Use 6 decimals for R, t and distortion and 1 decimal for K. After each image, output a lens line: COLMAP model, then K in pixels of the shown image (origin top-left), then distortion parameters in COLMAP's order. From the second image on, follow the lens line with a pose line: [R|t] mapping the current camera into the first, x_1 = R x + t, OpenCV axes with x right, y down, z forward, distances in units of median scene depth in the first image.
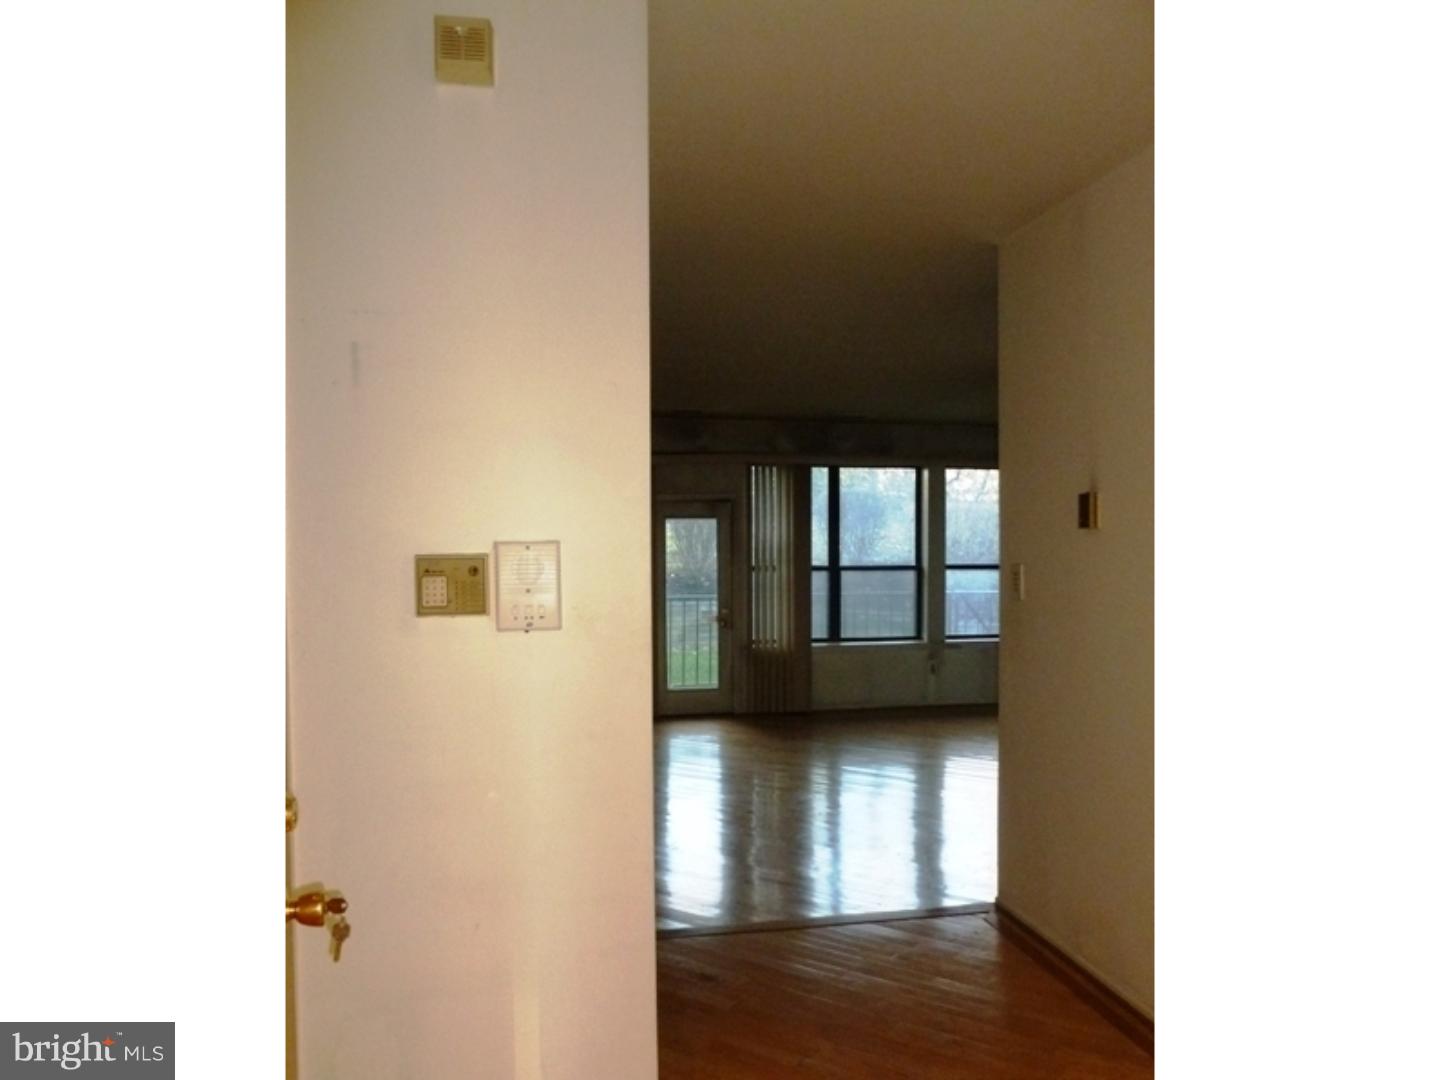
lens RADIAL K [[1176.0, 0, 720.0], [0, 1176.0, 540.0], [0, 0, 1]] dist [-0.132939, 0.007540]
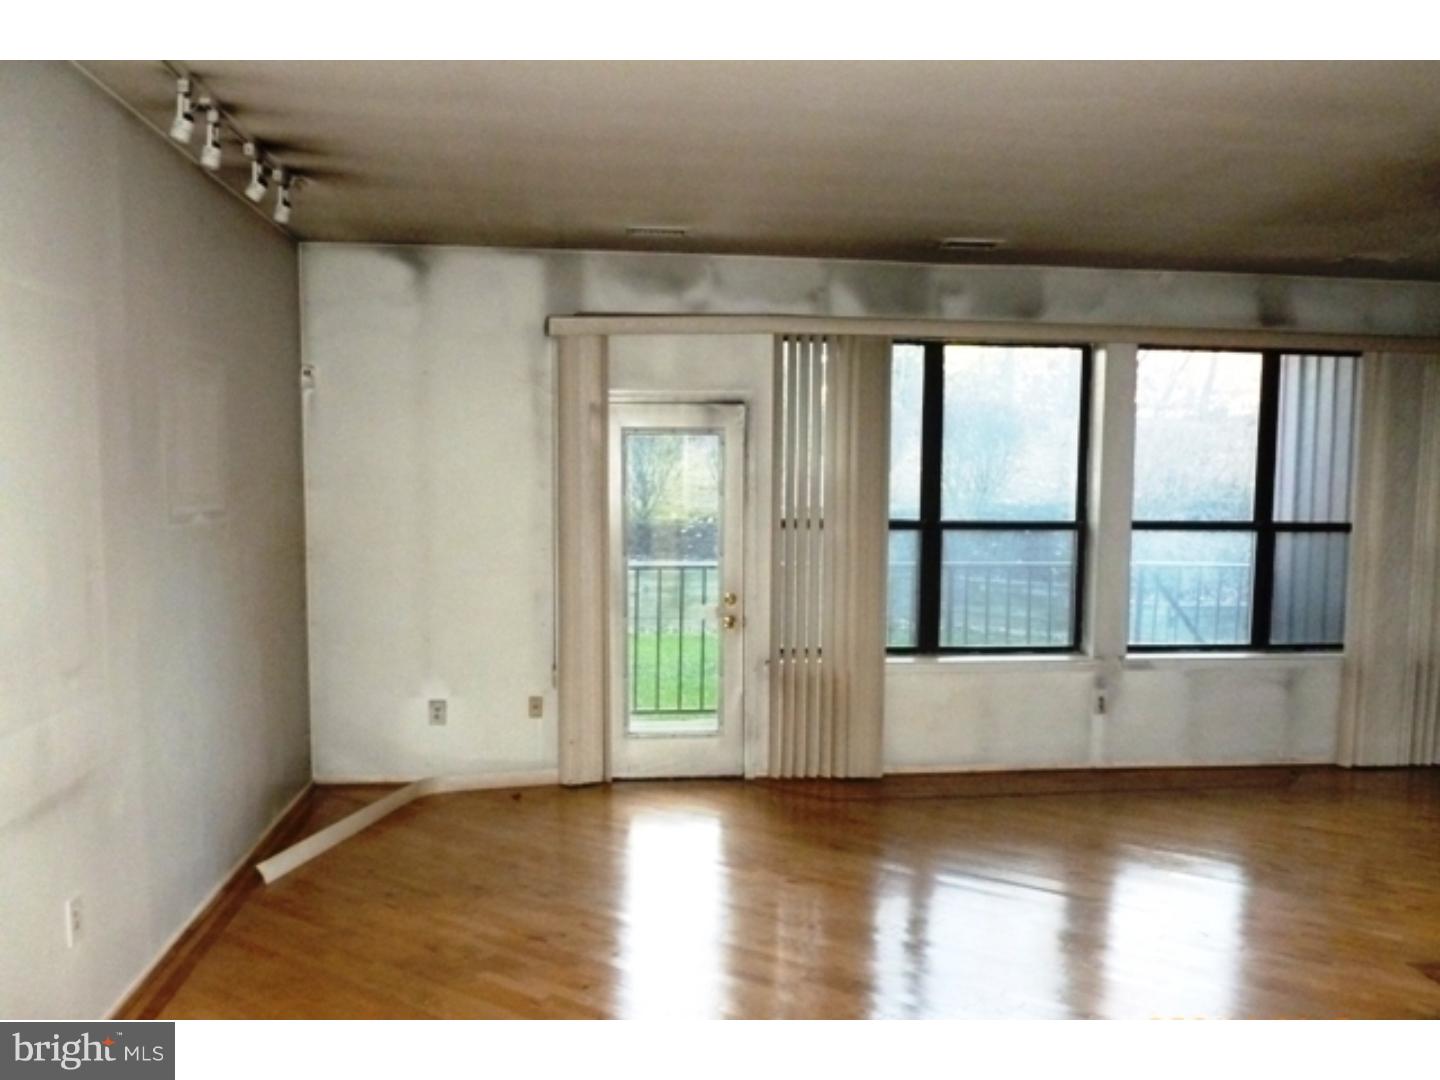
lens RADIAL K [[1176.1, 0, 716.3], [0, 1176.1, 547.1], [0, 0, 1]] dist [-0.126279, 0.004948]
pose [[0.993343, 0.018742, -0.113656, 0.059032], [-0.010844, 0.997508, 0.069712, -0.003396], [0.114680, -0.068016, 0.991071, 0.429039]]
